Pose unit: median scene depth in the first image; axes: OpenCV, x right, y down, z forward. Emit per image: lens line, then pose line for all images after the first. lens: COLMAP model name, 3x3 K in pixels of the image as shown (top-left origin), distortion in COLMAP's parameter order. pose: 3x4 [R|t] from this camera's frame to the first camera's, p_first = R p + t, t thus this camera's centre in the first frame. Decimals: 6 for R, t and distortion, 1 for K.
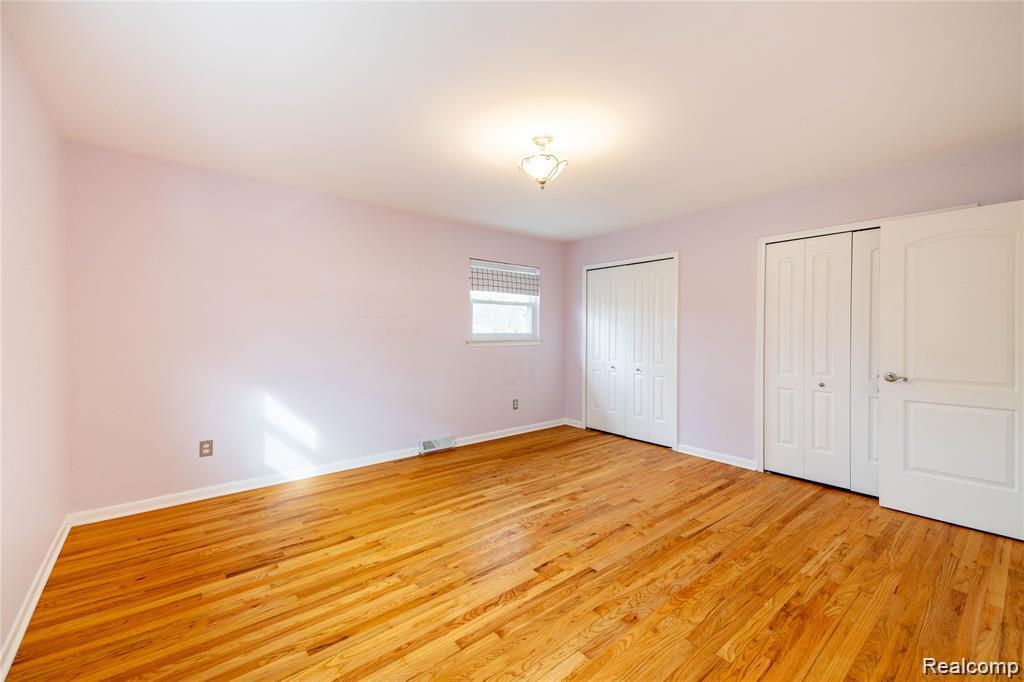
lens RADIAL K [[434.2, 0, 507.1], [0, 434.2, 334.5], [0, 0, 1]] dist [0.026913, -0.000180]
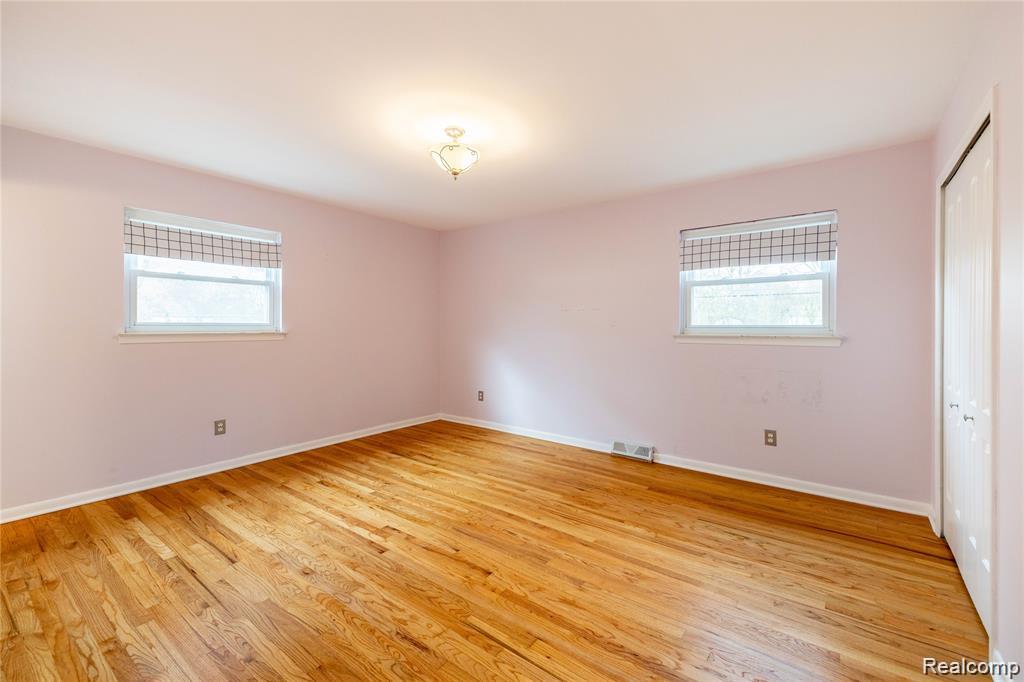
lens RADIAL K [[434.2, 0, 508.0], [0, 434.2, 333.5], [0, 0, 1]] dist [0.026913, -0.000180]
pose [[0.224924, 0.025086, -0.974053, 0.993446], [-0.016795, 0.999620, 0.021866, -0.007159], [0.974232, 0.011441, 0.225260, 0.822825]]
